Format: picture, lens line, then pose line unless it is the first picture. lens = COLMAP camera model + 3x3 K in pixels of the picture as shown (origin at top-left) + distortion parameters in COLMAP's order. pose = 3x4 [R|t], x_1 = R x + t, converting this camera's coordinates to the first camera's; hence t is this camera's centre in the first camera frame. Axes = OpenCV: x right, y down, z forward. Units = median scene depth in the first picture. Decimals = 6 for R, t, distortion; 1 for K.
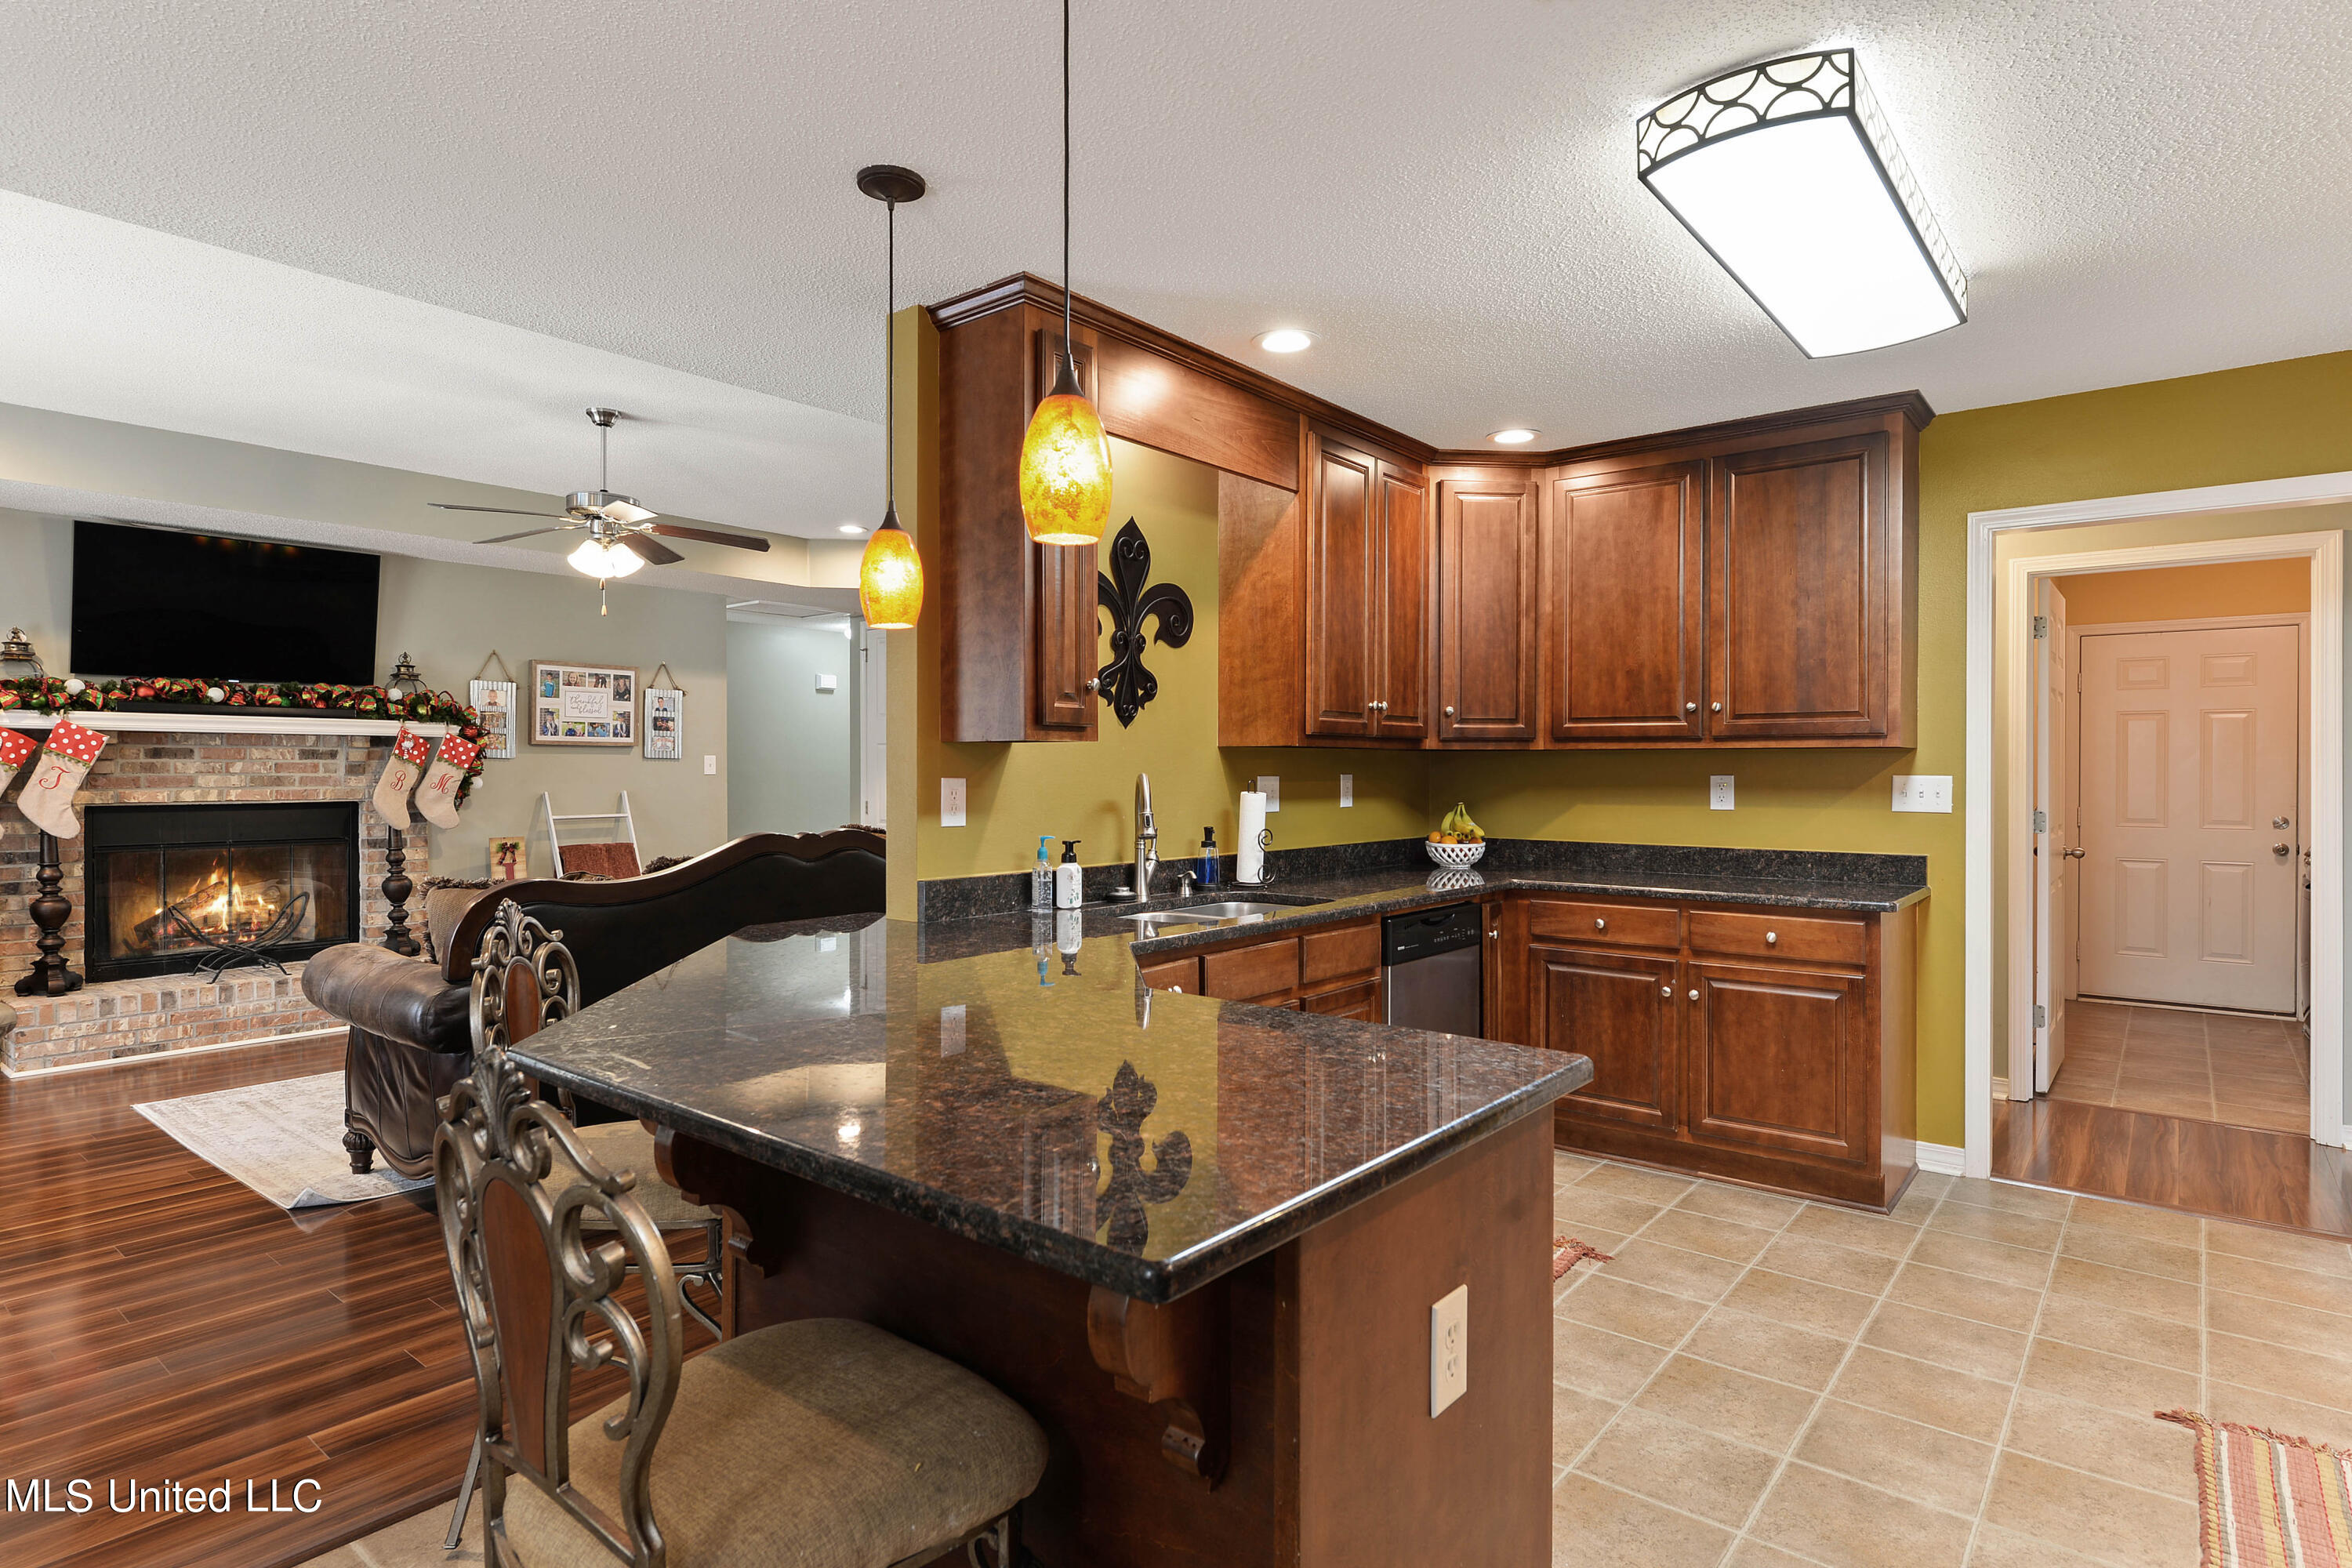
lens RADIAL K [[1231.7, 0, 1175.3], [0, 1231.7, 780.4], [0, 0, 1]] dist [-0.001250, -0.001321]
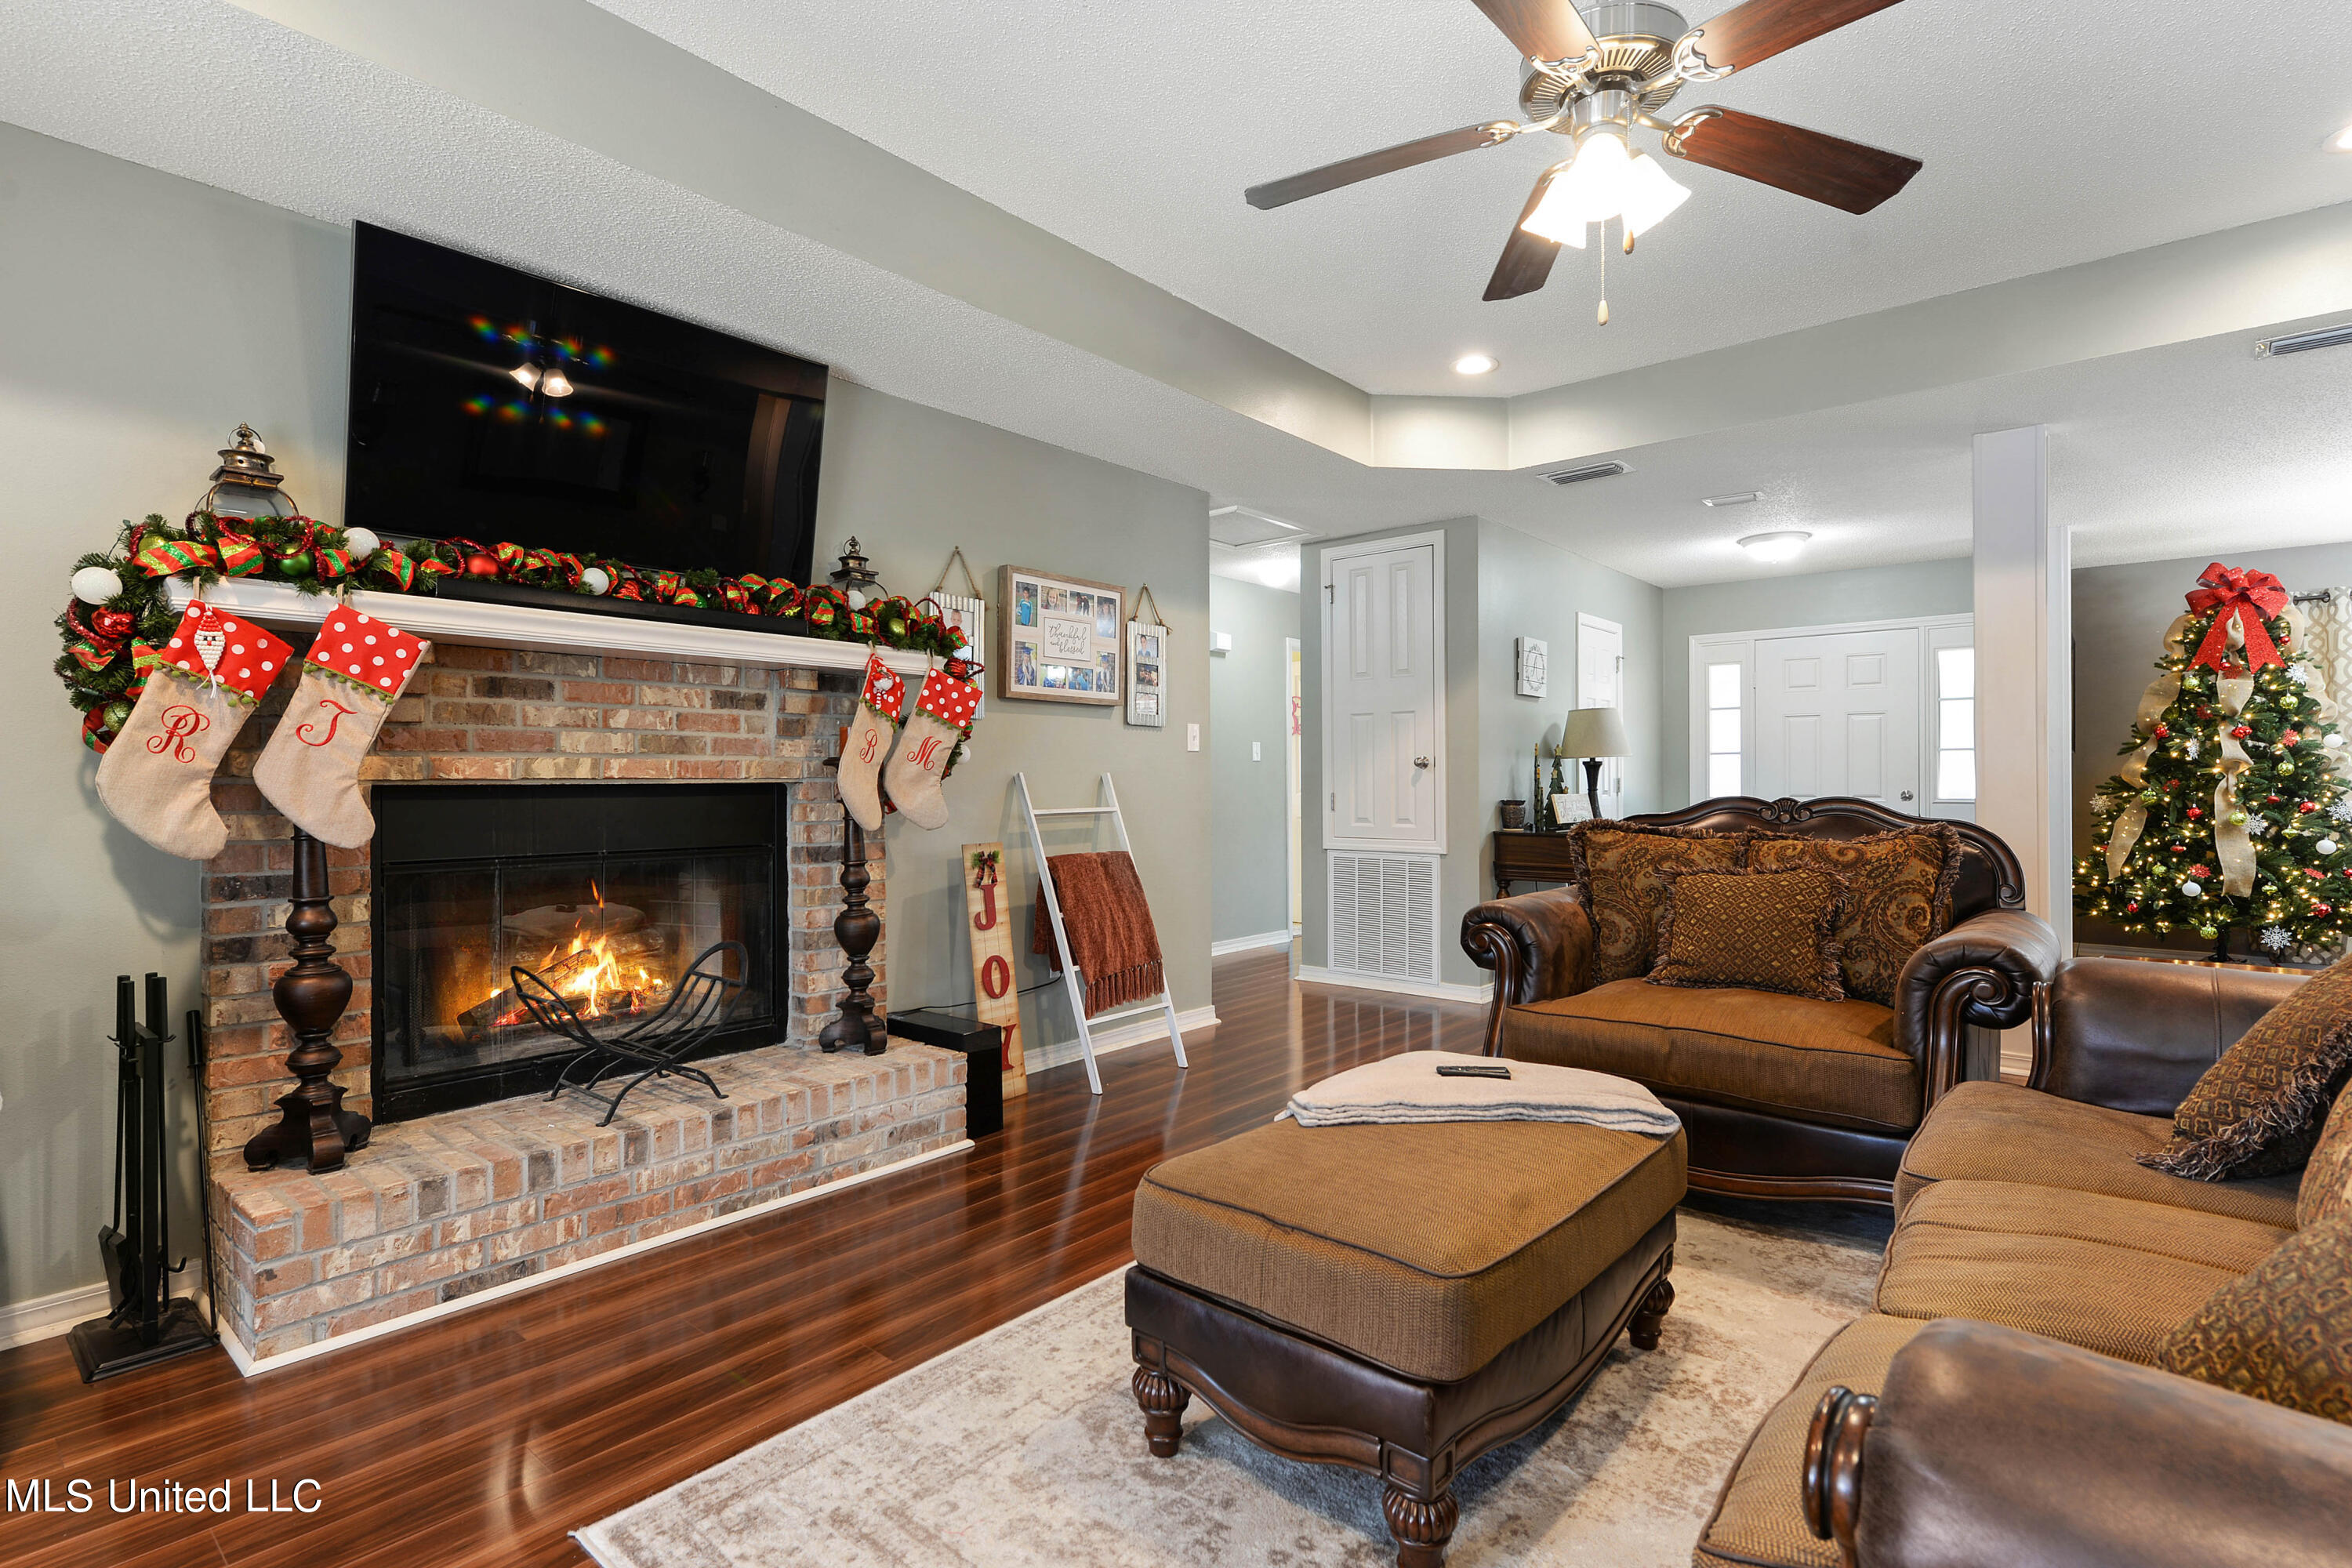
lens RADIAL K [[1118.3, 0, 1161.7], [0, 1118.3, 783.2], [0, 0, 1]] dist [0.001768, -0.000842]
pose [[0.999462, -0.005538, -0.032321, -0.515686], [0.005297, 0.999957, -0.007550, 0.024236], [0.032361, 0.007375, 0.999449, 0.516750]]
